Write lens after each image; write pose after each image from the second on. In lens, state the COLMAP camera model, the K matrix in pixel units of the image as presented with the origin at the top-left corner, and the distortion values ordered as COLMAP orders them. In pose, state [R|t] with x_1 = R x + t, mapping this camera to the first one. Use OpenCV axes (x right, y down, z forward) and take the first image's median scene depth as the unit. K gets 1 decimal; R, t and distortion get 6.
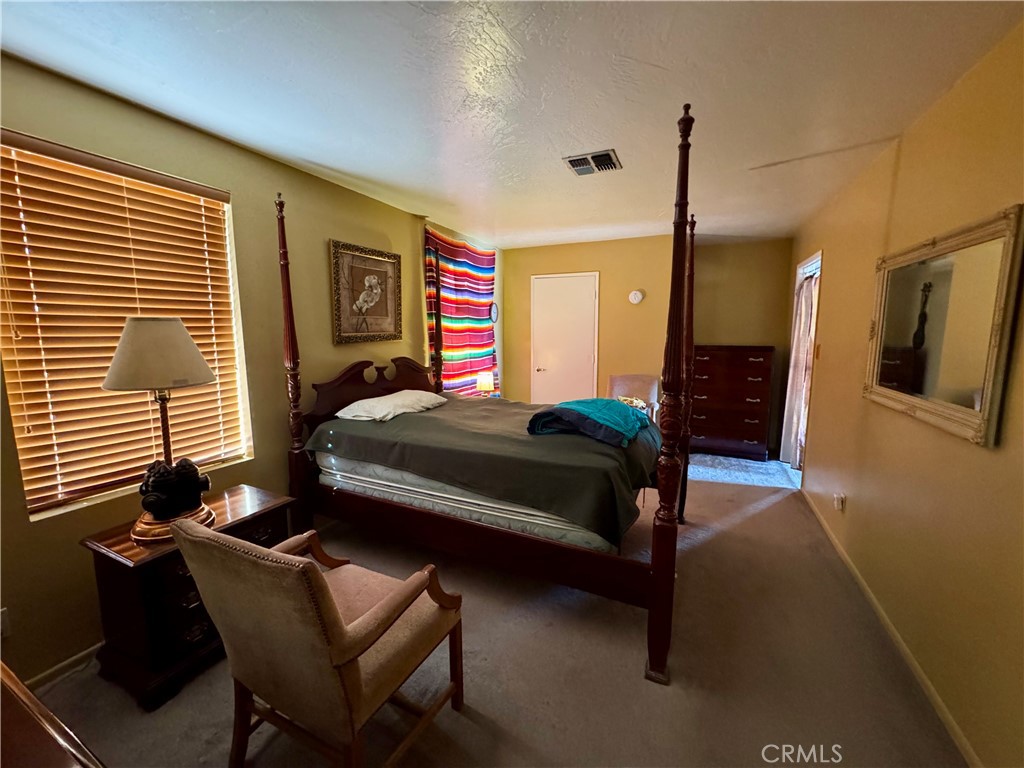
lens RADIAL K [[409.7, 0, 509.0], [0, 409.7, 378.9], [0, 0, 1]] dist [-0.000596, -0.000457]
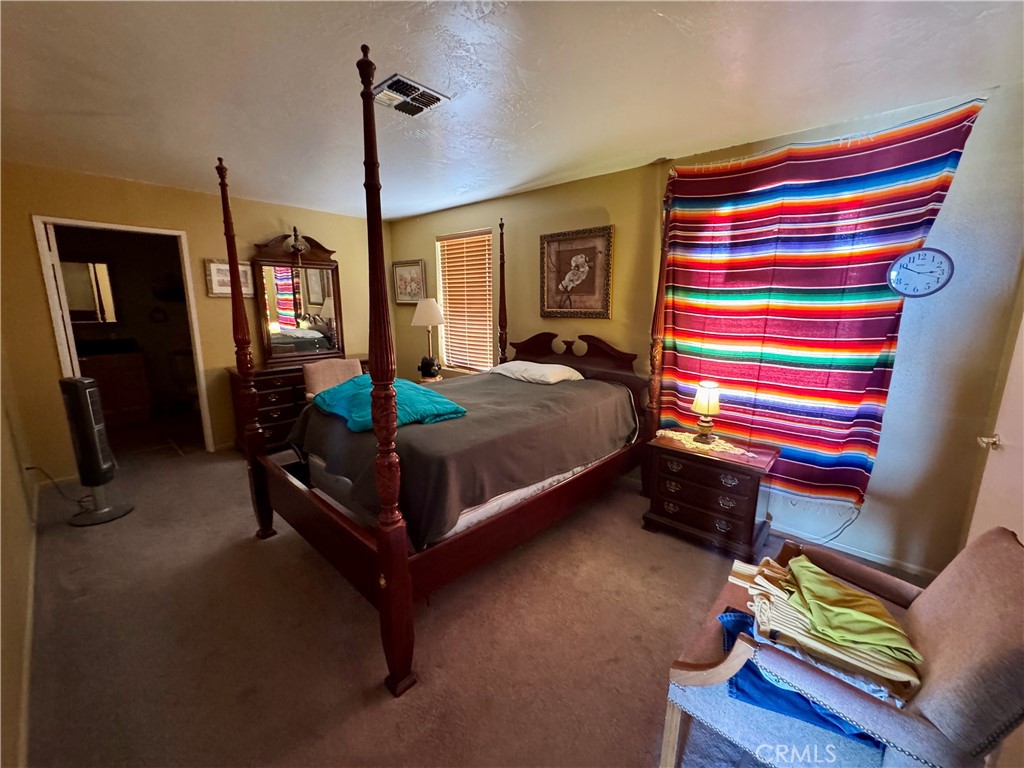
lens RADIAL K [[409.7, 0, 512.9], [0, 409.7, 385.1], [0, 0, 1]] dist [-0.000596, -0.000457]
pose [[-0.290803, 0.188523, -0.938026, 0.756466], [-0.128610, 0.963796, 0.233574, -0.149198], [0.948100, 0.188563, -0.256029, 1.141975]]
